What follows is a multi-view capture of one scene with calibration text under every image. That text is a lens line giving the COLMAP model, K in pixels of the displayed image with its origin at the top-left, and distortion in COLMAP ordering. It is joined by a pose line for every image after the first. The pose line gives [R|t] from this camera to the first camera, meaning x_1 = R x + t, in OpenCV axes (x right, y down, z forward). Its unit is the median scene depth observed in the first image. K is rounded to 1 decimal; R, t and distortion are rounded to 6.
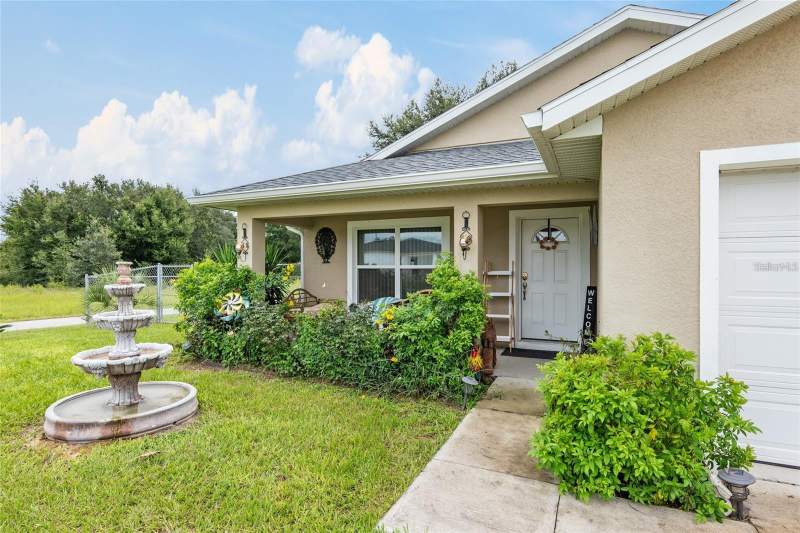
lens RADIAL K [[434.4, 0, 400.0], [0, 434.4, 266.5], [0, 0, 1]] dist [0.022170, 0.000306]
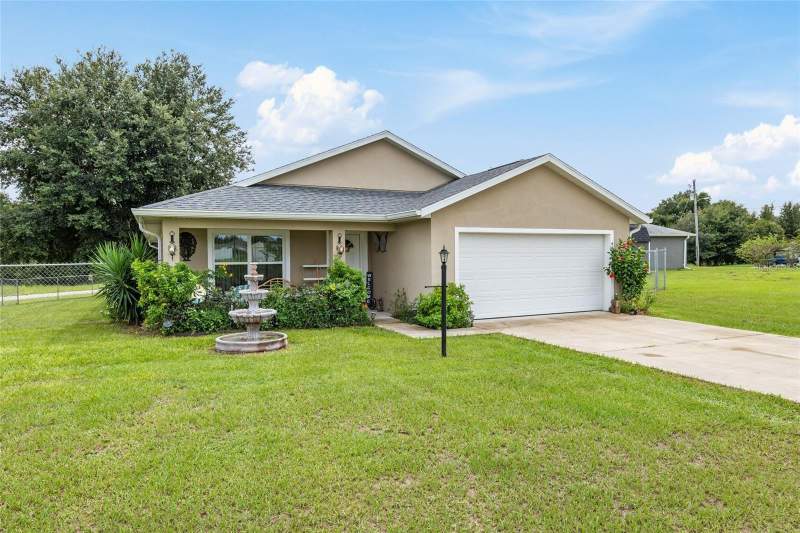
lens RADIAL K [[512.9, 0, 400.0], [0, 512.9, 266.5], [0, 0, 1]] dist [0.004686, 0.000311]
pose [[0.655107, -0.020997, 0.755244, -1.307516], [0.008404, 0.999754, 0.020505, -0.025653], [-0.755489, -0.007086, 0.655123, -0.631208]]
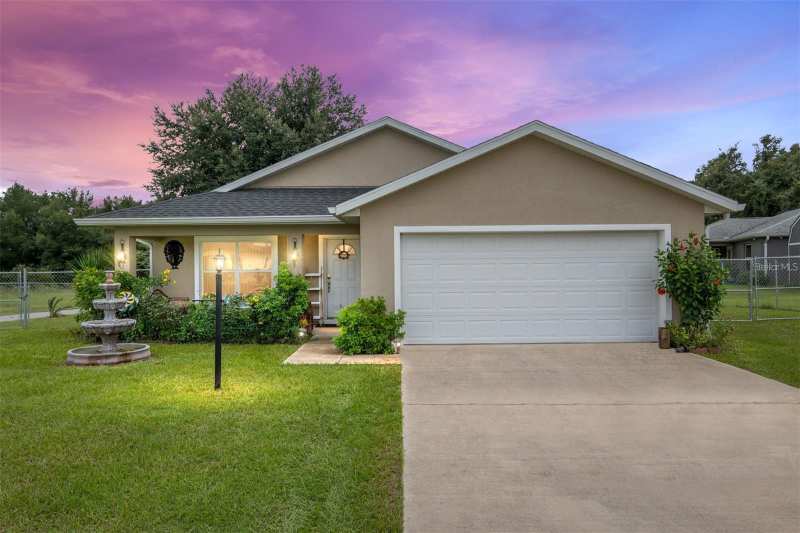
lens RADIAL K [[546.1, 0, 400.0], [0, 546.1, 266.5], [0, 0, 1]] dist [0.032682, 0.000104]
pose [[0.915881, -0.007824, 0.401373, -0.312596], [0.009434, 0.999953, -0.002036, -0.008833], [-0.401338, 0.005651, 0.915913, -1.052032]]
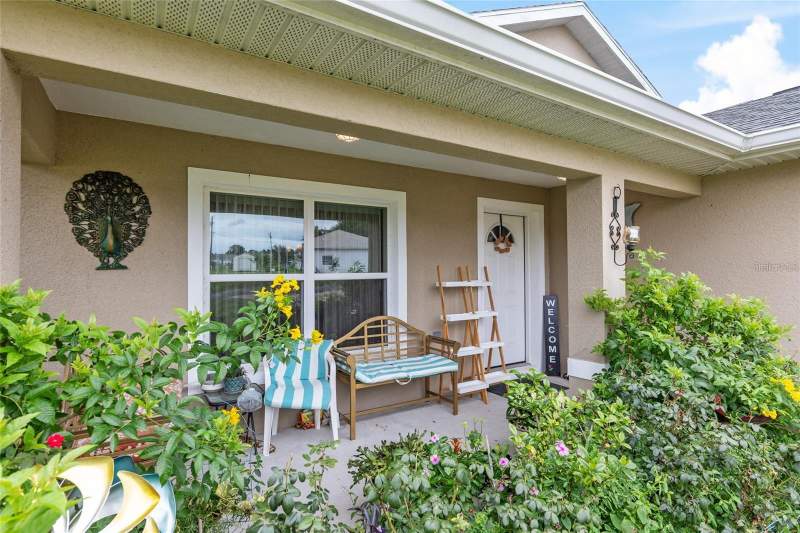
lens RADIAL K [[412.3, 0, 400.0], [0, 412.3, 266.5], [0, 0, 1]] dist [-0.003367, -0.000383]
pose [[0.550343, 0.003650, 0.834931, -0.483880], [0.004398, 0.999964, -0.007270, -0.010158], [-0.834927, 0.007672, 0.550307, 0.900832]]
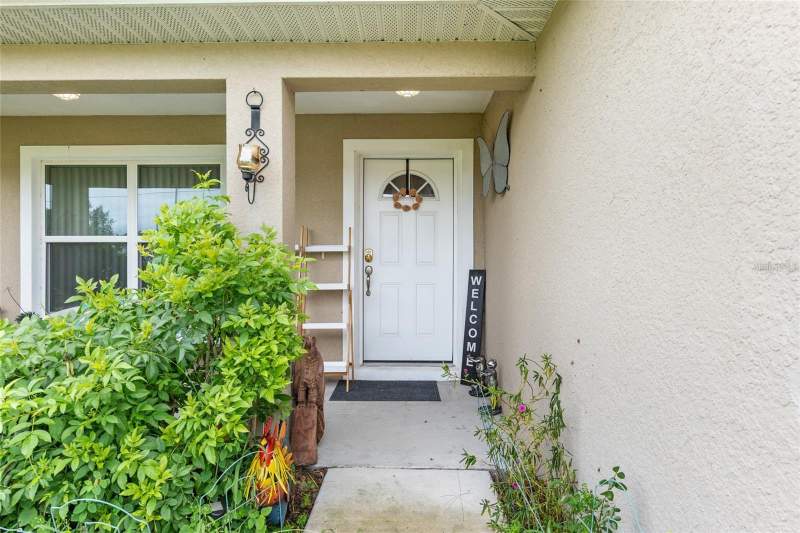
lens RADIAL K [[469.9, 0, 400.0], [0, 469.9, 266.5], [0, 0, 1]] dist [-0.002232, 0.000256]
pose [[0.922851, -0.002670, 0.385149, 0.101534], [0.000154, 0.999978, 0.006563, 0.041652], [-0.385158, -0.005998, 0.922831, 0.498134]]
